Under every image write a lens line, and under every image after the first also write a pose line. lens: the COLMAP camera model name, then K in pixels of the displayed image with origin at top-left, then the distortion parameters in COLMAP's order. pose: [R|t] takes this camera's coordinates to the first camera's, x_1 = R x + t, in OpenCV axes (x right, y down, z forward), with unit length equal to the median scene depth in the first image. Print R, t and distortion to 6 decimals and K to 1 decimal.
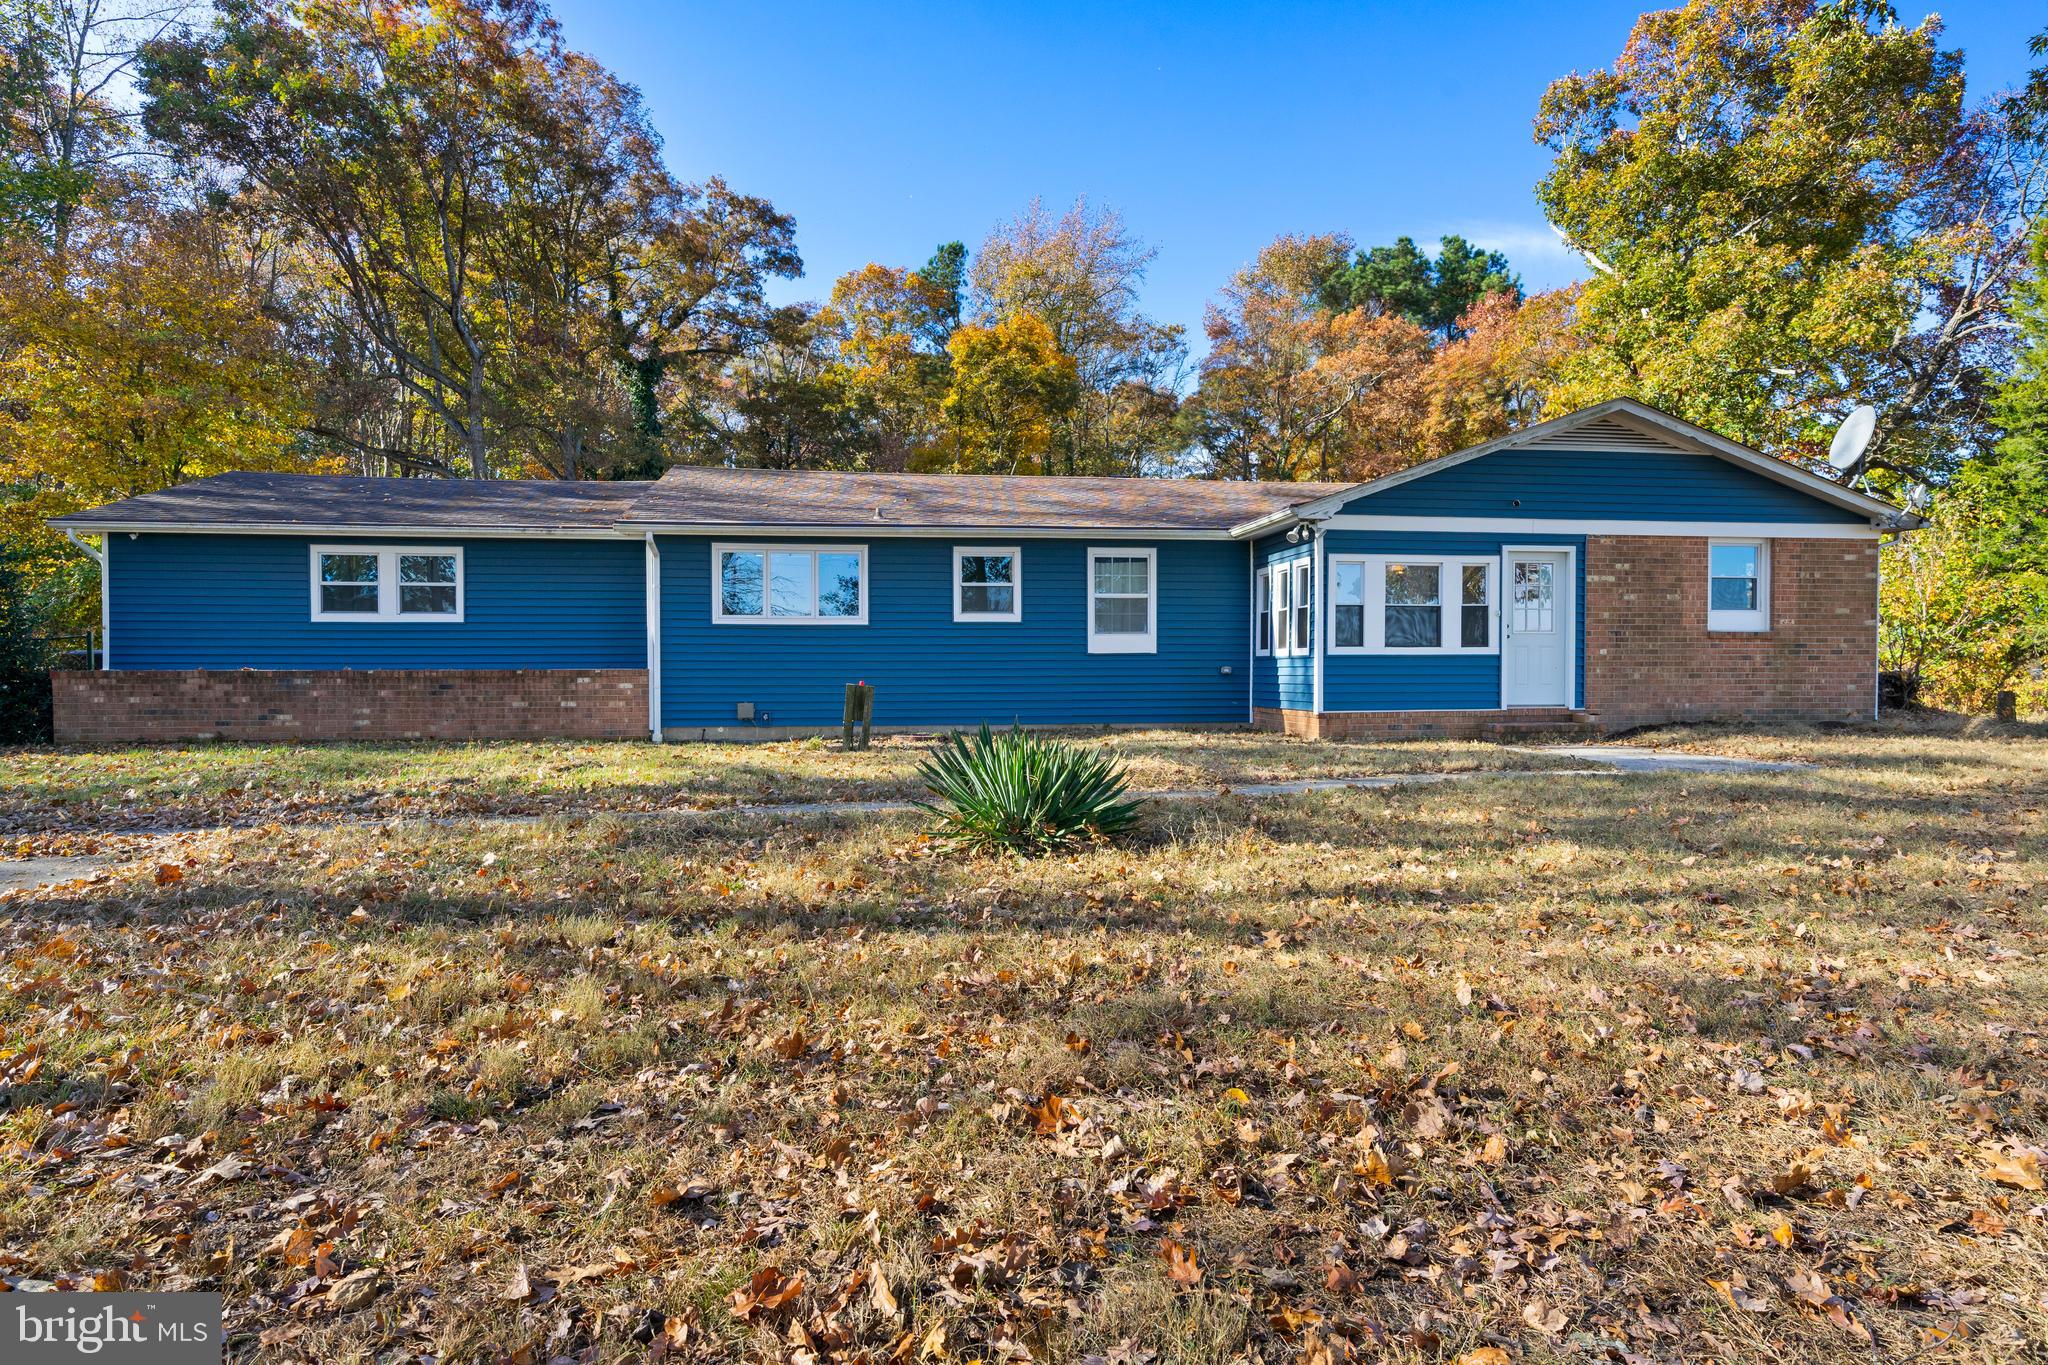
lens RADIAL K [[1118.7, 0, 1023.6], [0, 1118.7, 686.3], [0, 0, 1]] dist [0.001773, 0.000036]
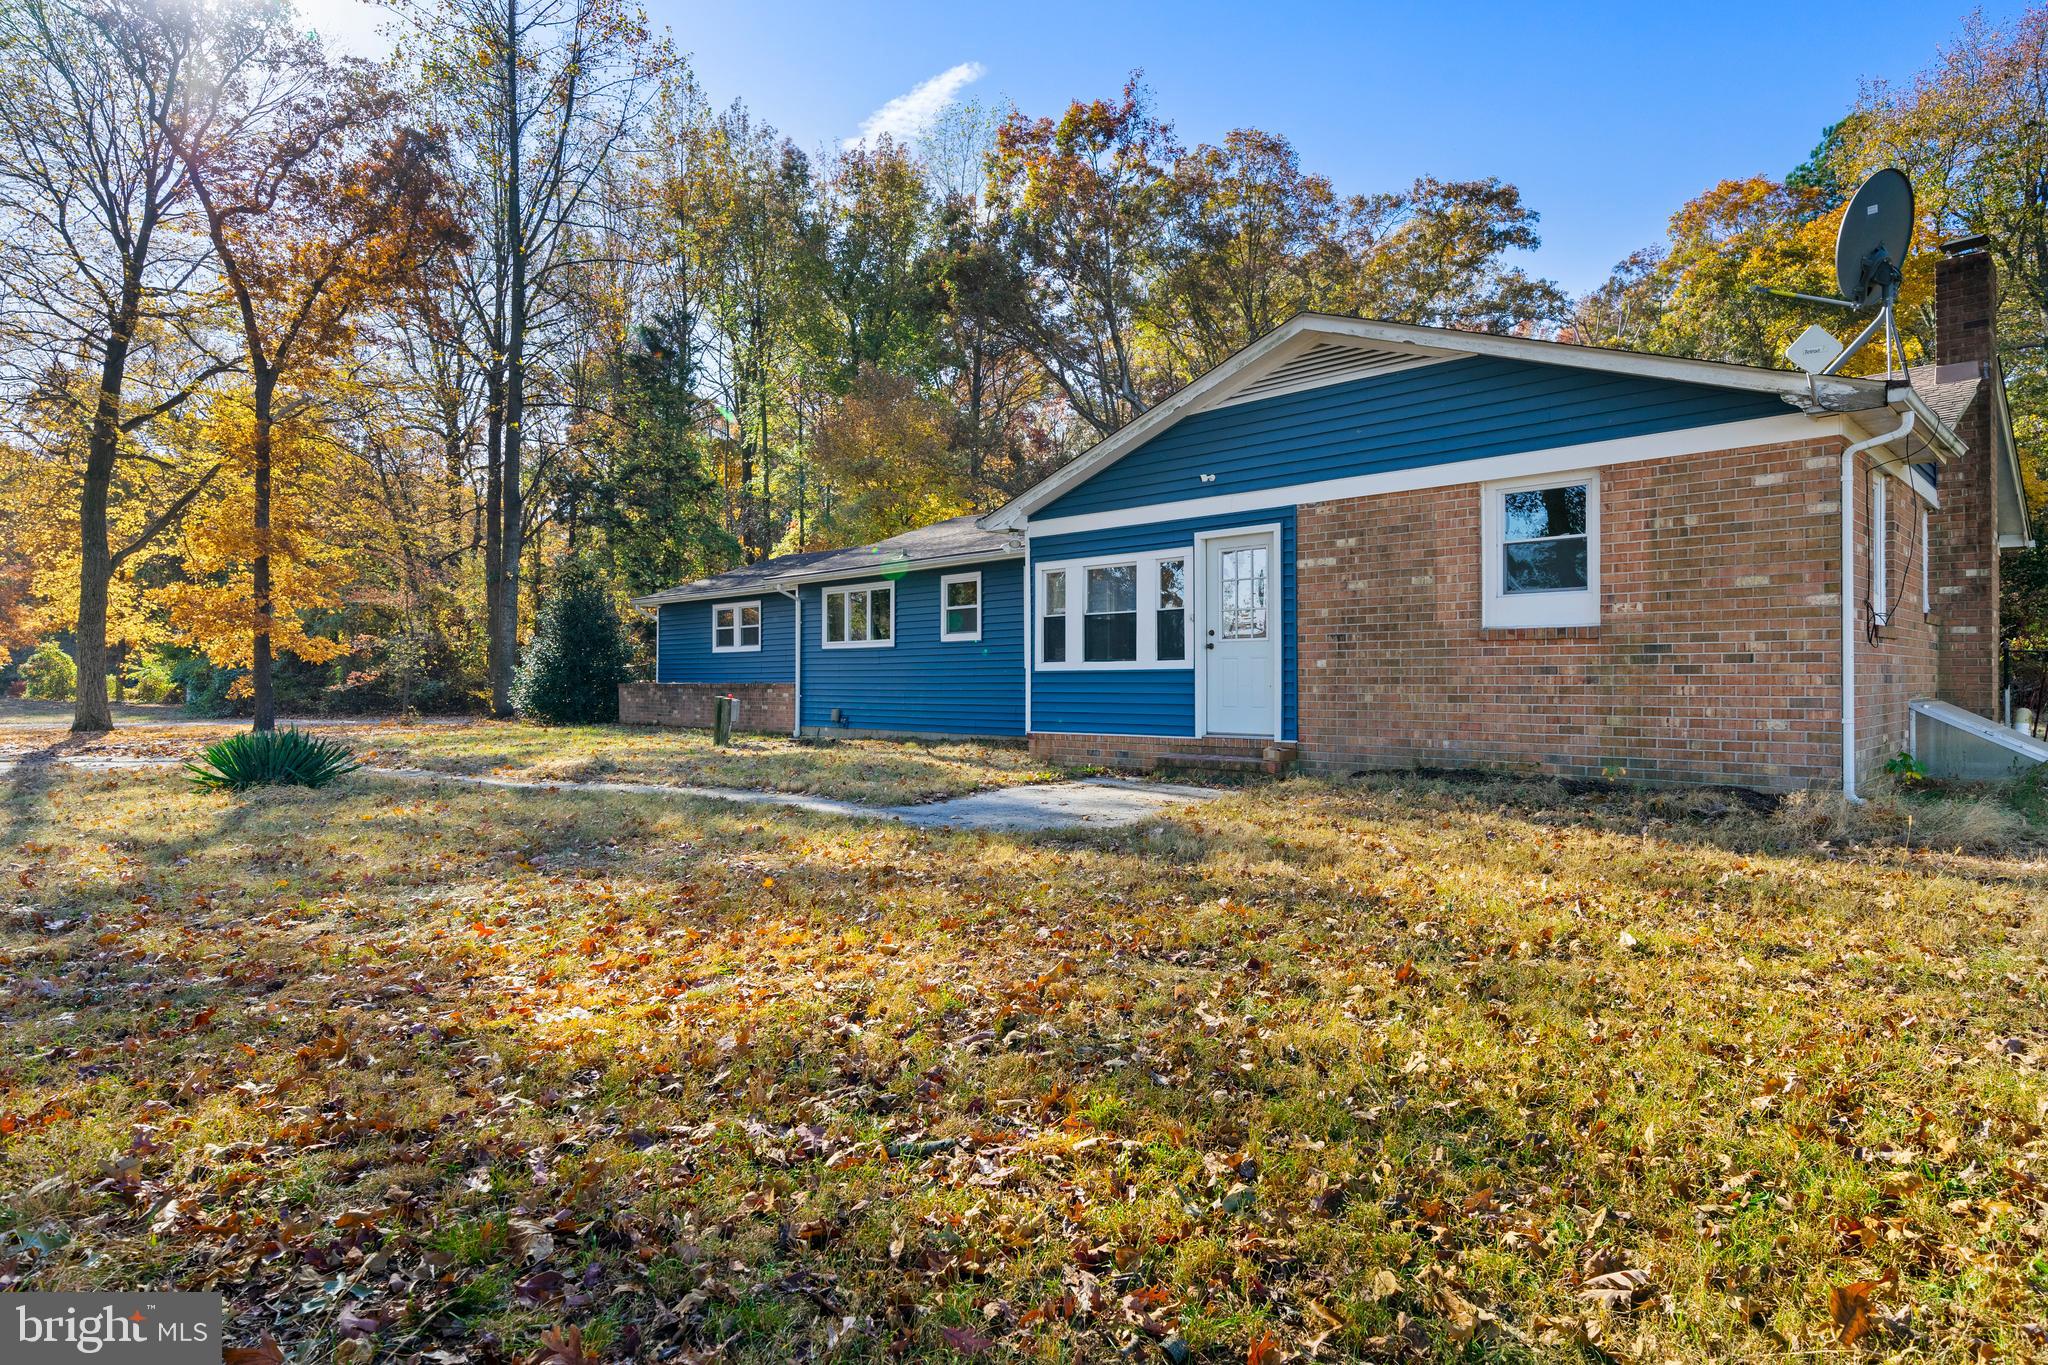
lens RADIAL K [[1118.7, 0, 1023.5], [0, 1118.7, 678.4], [0, 0, 1]] dist [0.001773, 0.000036]
pose [[0.612437, -0.000797, -0.790519, 0.972589], [-0.005495, 0.999971, -0.005265, -0.016366], [0.790500, 0.007569, 0.612415, 0.405717]]
